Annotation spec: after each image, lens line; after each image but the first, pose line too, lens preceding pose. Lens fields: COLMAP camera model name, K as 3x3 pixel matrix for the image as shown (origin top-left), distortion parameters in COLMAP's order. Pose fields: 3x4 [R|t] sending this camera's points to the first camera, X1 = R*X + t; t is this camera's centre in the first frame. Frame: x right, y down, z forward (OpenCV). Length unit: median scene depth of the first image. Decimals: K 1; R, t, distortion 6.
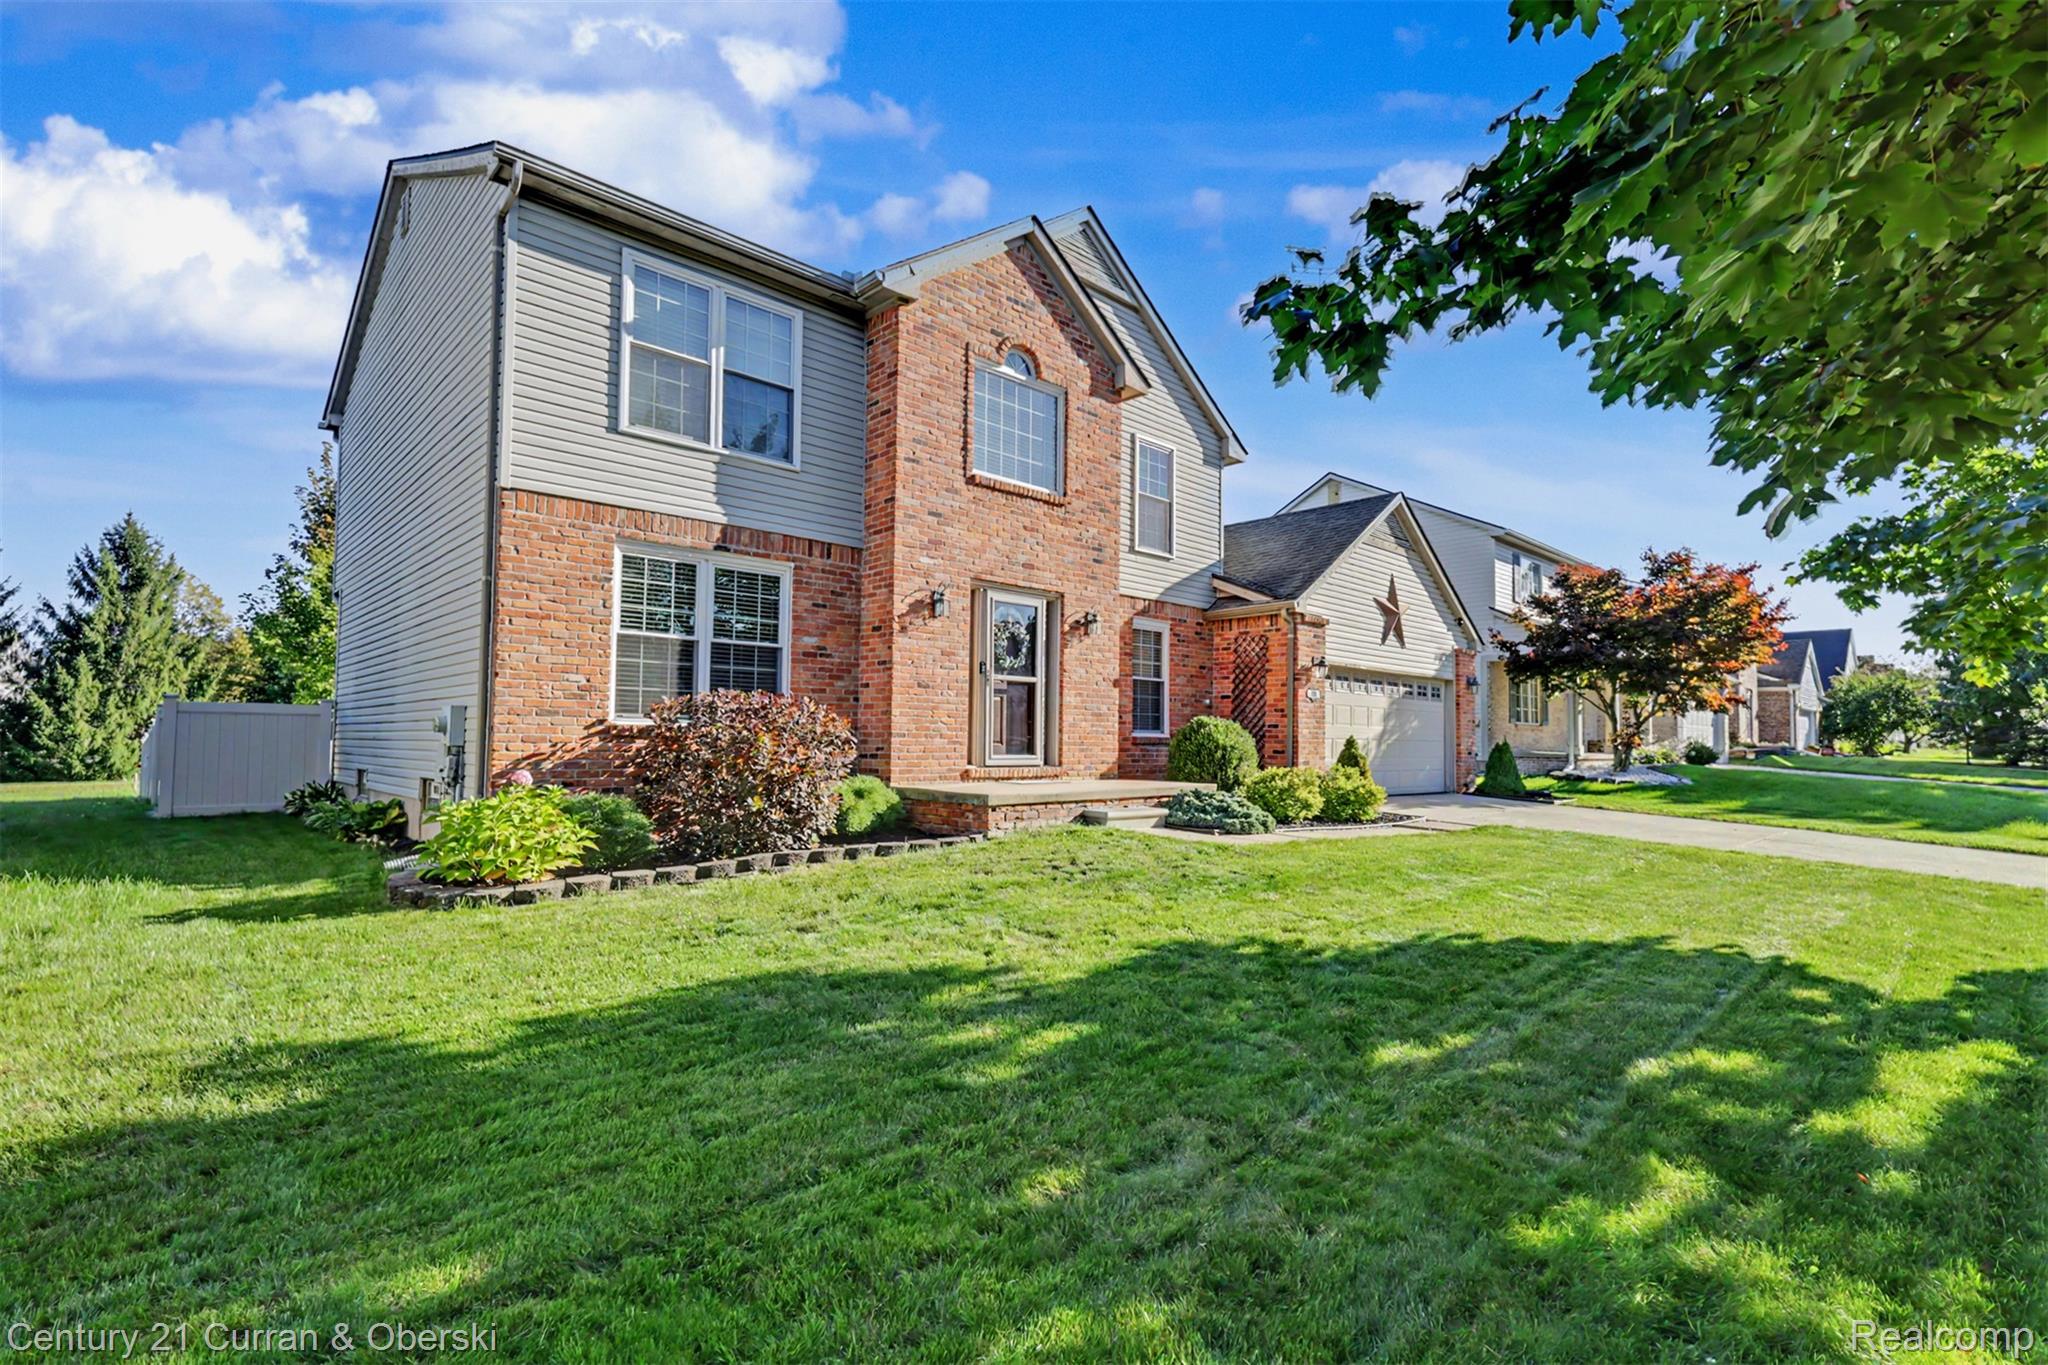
lens RADIAL K [[938.5, 0, 1057.6], [0, 938.5, 692.5], [0, 0, 1]] dist [0.001232, -0.000033]
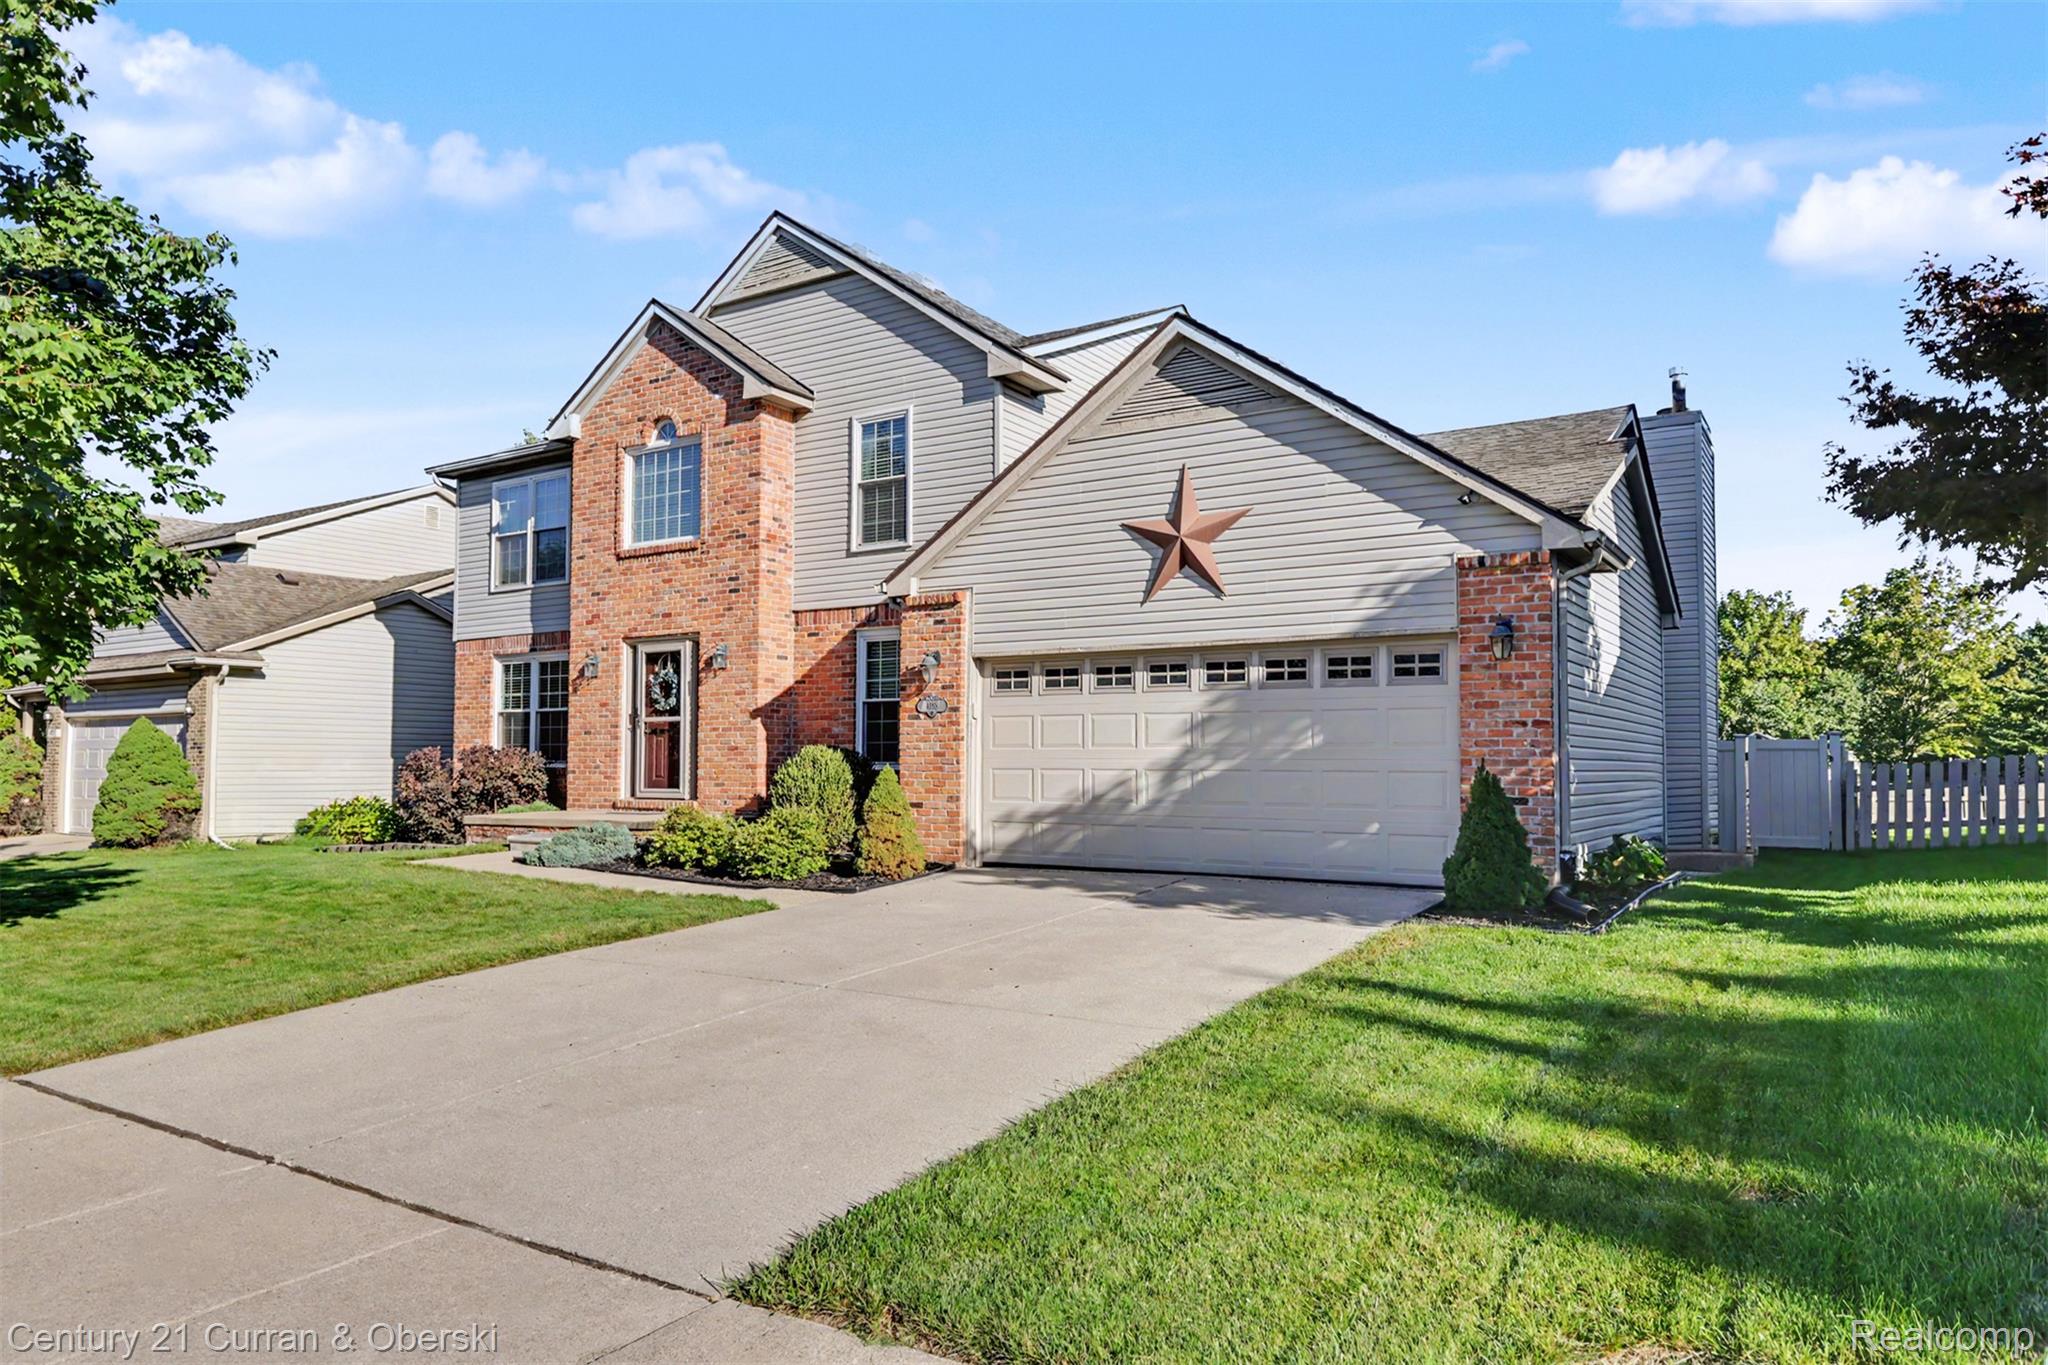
lens RADIAL K [[1289.5, 0, 1021.0], [0, 1289.5, 709.3], [0, 0, 1]] dist [-0.016082, 0.000523]
pose [[0.237839, -0.050433, -0.969995, 1.492301], [0.057060, 0.997652, -0.037880, 0.053902], [0.969627, -0.046339, 0.240158, 1.019328]]
